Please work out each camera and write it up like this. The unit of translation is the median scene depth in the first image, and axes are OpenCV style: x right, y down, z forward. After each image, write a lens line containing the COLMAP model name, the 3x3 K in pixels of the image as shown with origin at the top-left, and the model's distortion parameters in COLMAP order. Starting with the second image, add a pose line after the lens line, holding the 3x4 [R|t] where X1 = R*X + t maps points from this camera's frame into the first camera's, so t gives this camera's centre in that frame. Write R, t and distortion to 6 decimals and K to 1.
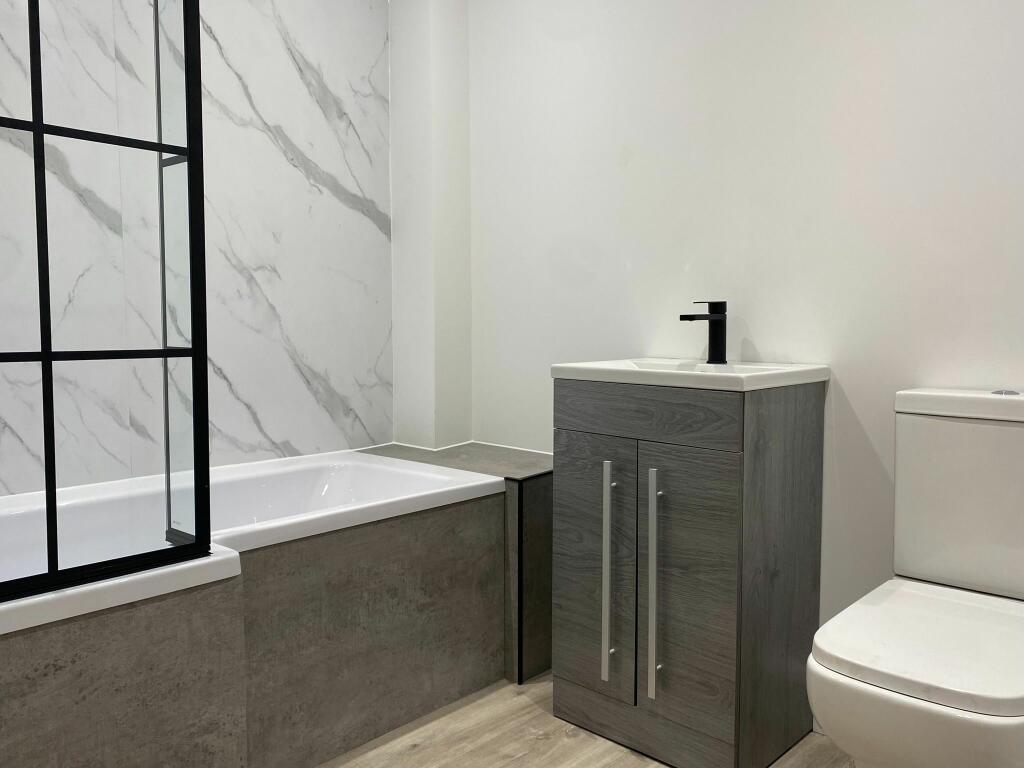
lens RADIAL K [[835.7, 0, 512.1], [0, 835.7, 383.2], [0, 0, 1]] dist [0.018766, 0.001353]
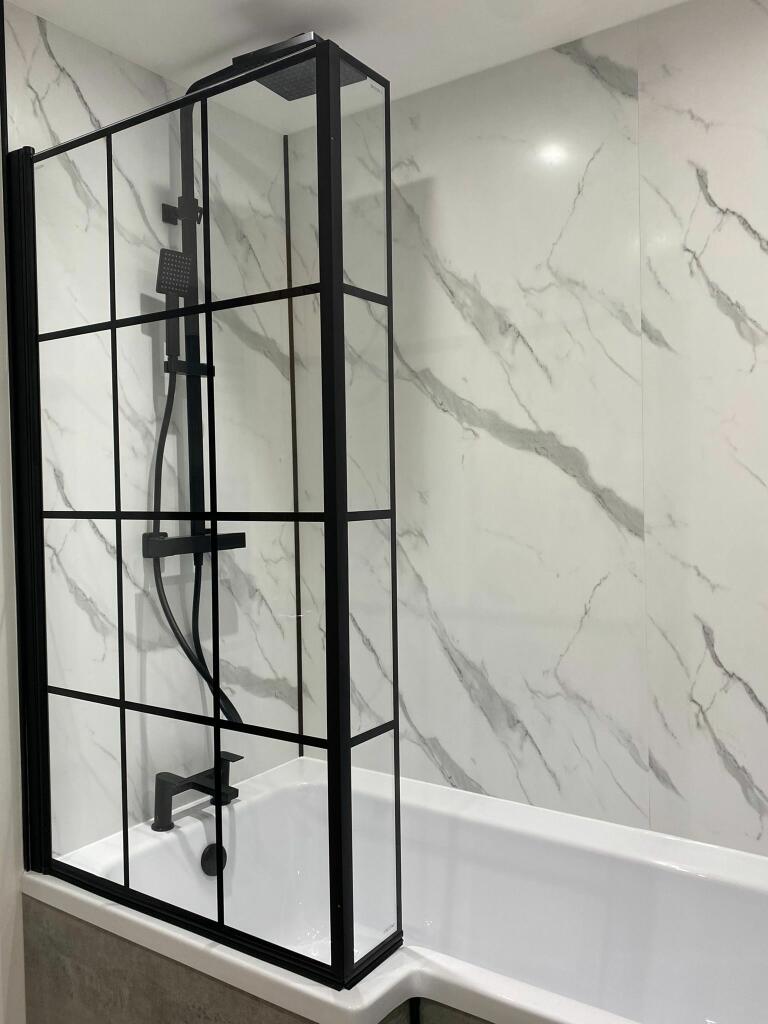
lens RADIAL K [[835.7, 0, 384.4], [0, 835.7, 511.6], [0, 0, 1]] dist [0.018766, 0.001353]
pose [[0.140250, 0.017030, -0.989970, 0.328964], [-0.060513, 0.998130, 0.008597, -0.197504], [0.988265, 0.058700, 0.141018, 0.639125]]
